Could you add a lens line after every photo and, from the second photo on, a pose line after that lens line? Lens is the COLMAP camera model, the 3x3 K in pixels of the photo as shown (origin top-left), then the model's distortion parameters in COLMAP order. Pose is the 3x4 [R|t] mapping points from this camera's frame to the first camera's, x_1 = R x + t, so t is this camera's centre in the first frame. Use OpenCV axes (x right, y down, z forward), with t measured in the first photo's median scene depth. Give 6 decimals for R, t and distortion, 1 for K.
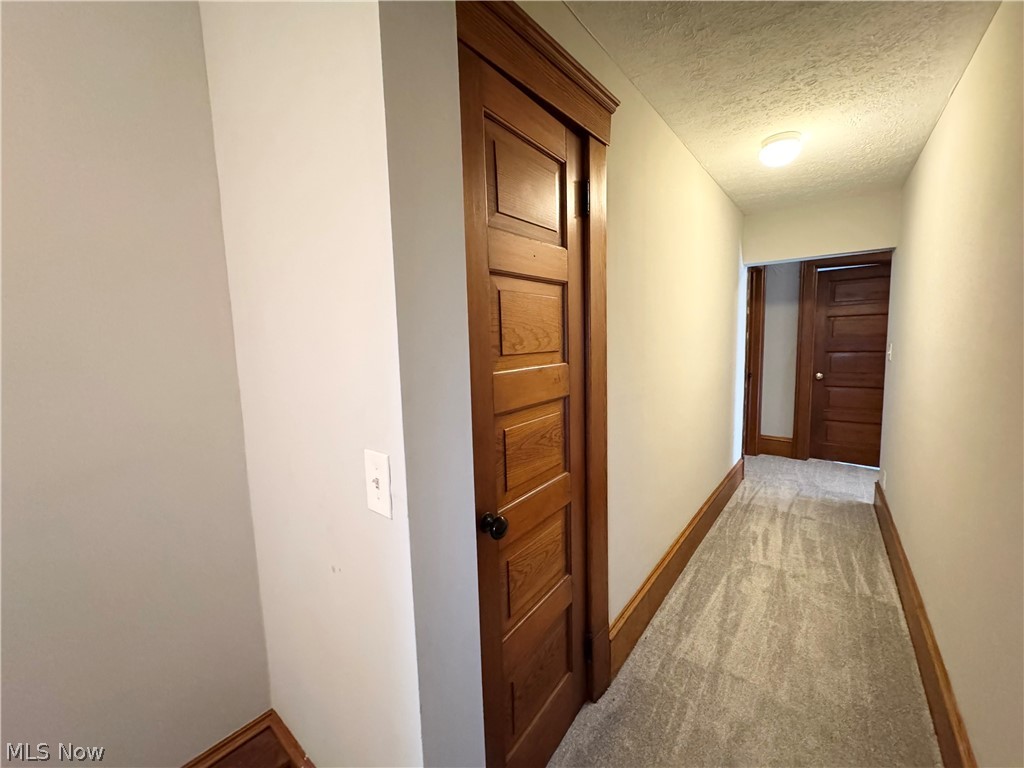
lens RADIAL K [[407.7, 0, 511.3], [0, 407.7, 381.6], [0, 0, 1]] dist [0.000606, 0.000285]
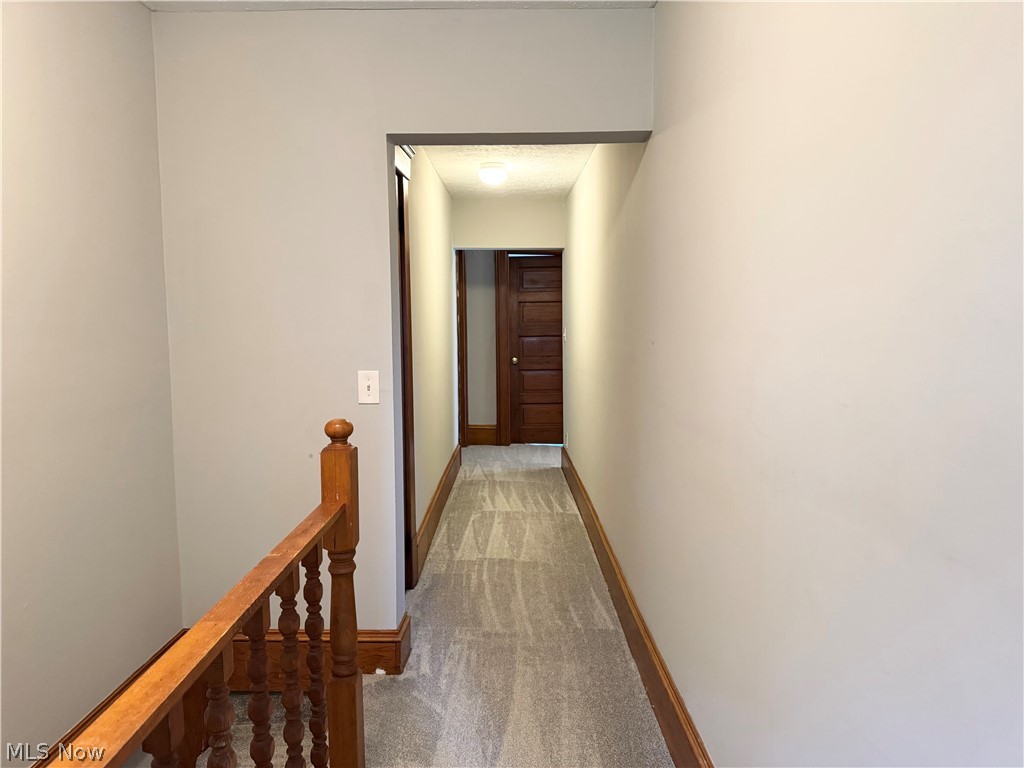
lens RADIAL K [[739.6, 0, 512.0], [0, 739.6, 384.0], [0, 0, 1]] dist [-0.004478, -0.002609]
pose [[0.782919, -0.035202, 0.621127, -0.445134], [0.053073, 0.998537, -0.010305, 0.072331], [-0.619856, 0.041033, 0.783642, -0.488502]]
